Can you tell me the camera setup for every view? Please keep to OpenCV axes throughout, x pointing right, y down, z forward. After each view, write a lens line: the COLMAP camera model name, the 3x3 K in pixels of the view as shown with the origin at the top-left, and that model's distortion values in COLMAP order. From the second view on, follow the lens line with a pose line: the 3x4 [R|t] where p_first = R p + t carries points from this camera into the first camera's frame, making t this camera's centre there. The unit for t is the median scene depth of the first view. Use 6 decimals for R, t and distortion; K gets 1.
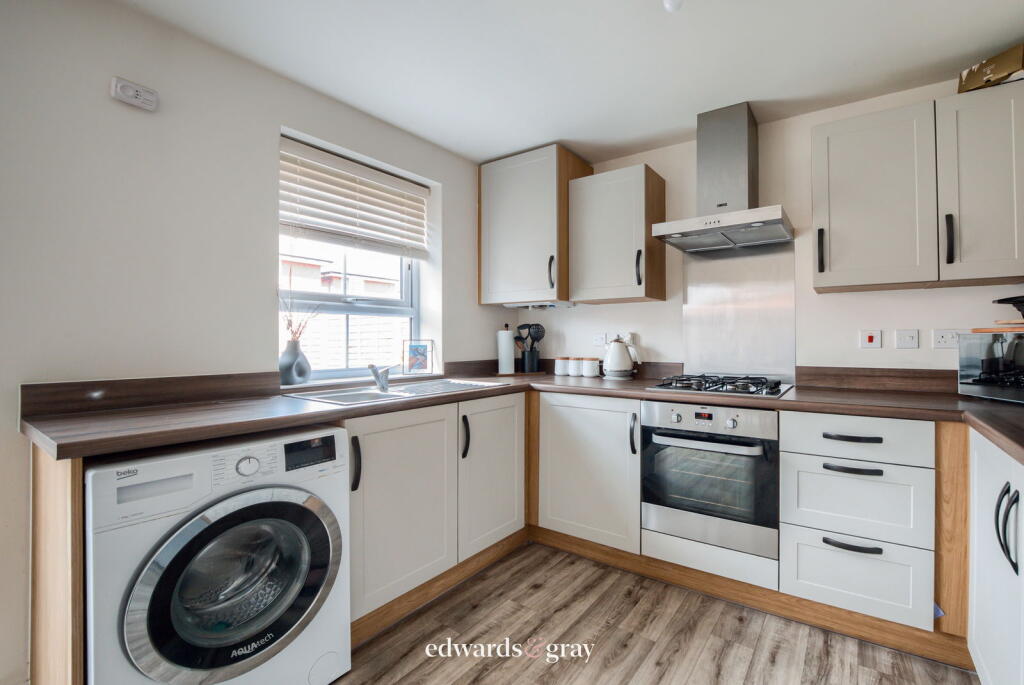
lens RADIAL K [[449.2, 0, 575.5], [0, 449.2, 335.1], [0, 0, 1]] dist [-0.024703, -0.000271]
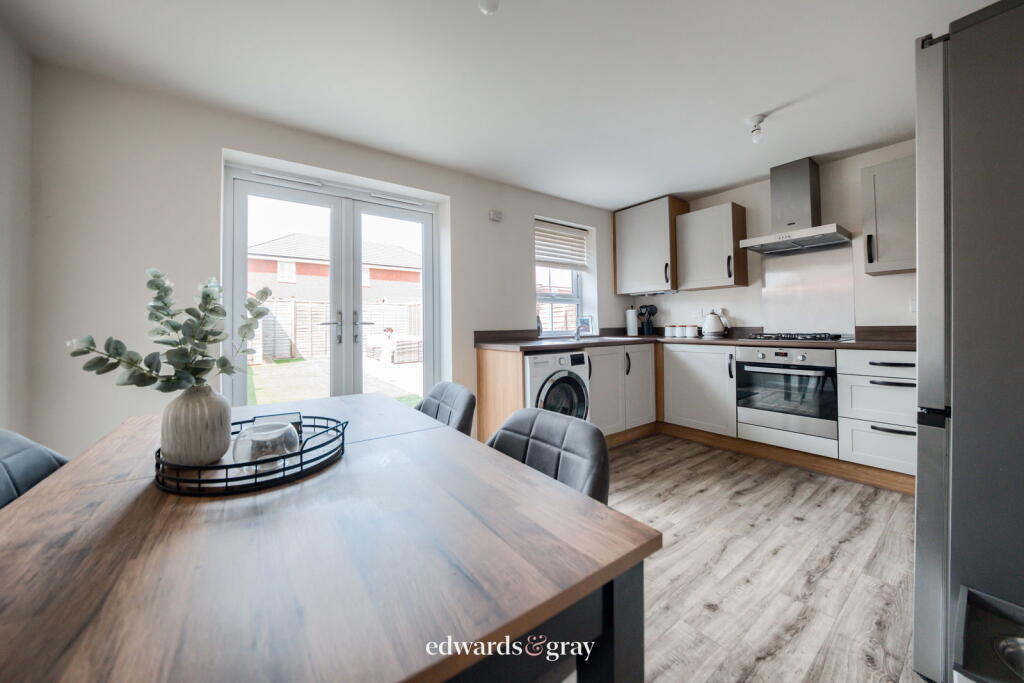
lens RADIAL K [[346.3, 0, 490.9], [0, 346.3, 319.0], [0, 0, 1]] dist [-0.023953, -0.000145]
pose [[0.913972, -0.021055, -0.405231, -0.167579], [0.020341, 0.999775, -0.006070, 0.030298], [0.405268, -0.002695, 0.914194, -0.537995]]
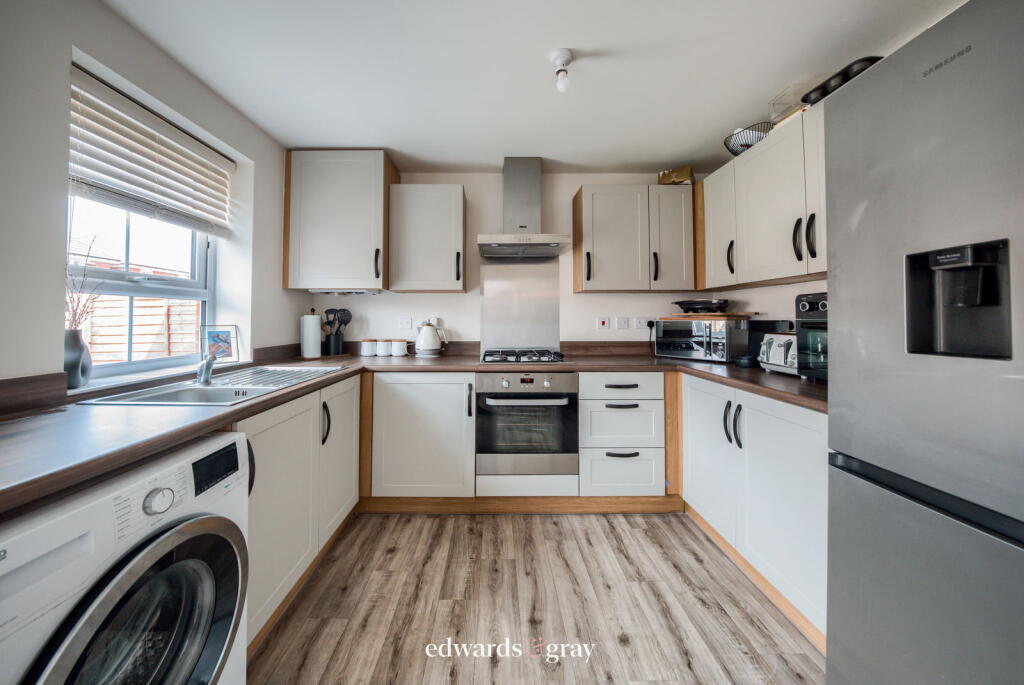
lens RADIAL K [[361.1, 0, 510.6], [0, 361.1, 309.3], [0, 0, 1]] dist [-0.013295, -0.000054]
pose [[0.844811, 0.014264, 0.534875, -0.307139], [-0.004248, 0.999792, -0.019952, -0.013013], [-0.535048, 0.014584, 0.844696, 0.084308]]
